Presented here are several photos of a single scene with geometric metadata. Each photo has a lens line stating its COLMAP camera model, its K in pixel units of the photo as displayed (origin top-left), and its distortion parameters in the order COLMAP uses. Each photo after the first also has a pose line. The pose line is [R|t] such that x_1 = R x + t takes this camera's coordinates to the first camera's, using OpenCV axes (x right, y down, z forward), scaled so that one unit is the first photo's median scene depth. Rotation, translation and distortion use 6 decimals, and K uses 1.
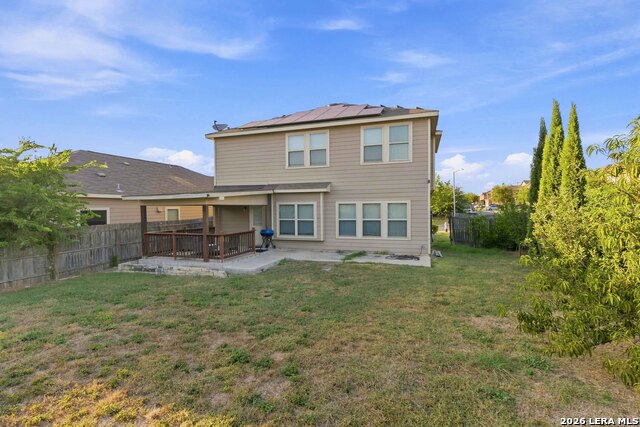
lens RADIAL K [[298.3, 0, 320.0], [0, 298.3, 213.5], [0, 0, 1]] dist [0.001628, 0.000427]
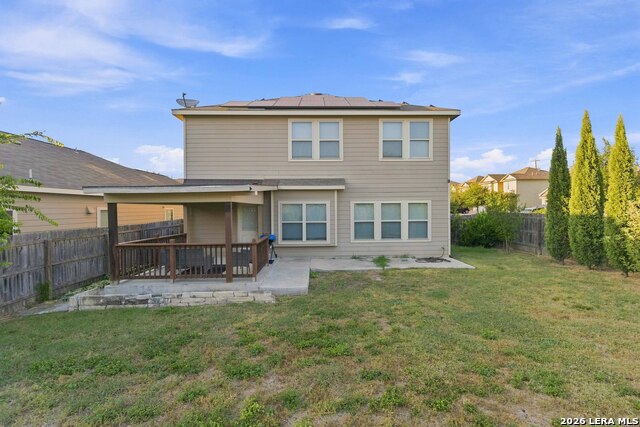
lens RADIAL K [[298.3, 0, 320.0], [0, 298.3, 213.5], [0, 0, 1]] dist [0.001628, 0.000427]
pose [[0.939065, -0.003477, 0.343723, -0.337904], [0.006878, 0.999939, -0.008676, 0.004482], [-0.343672, 0.010511, 0.939031, 0.202215]]
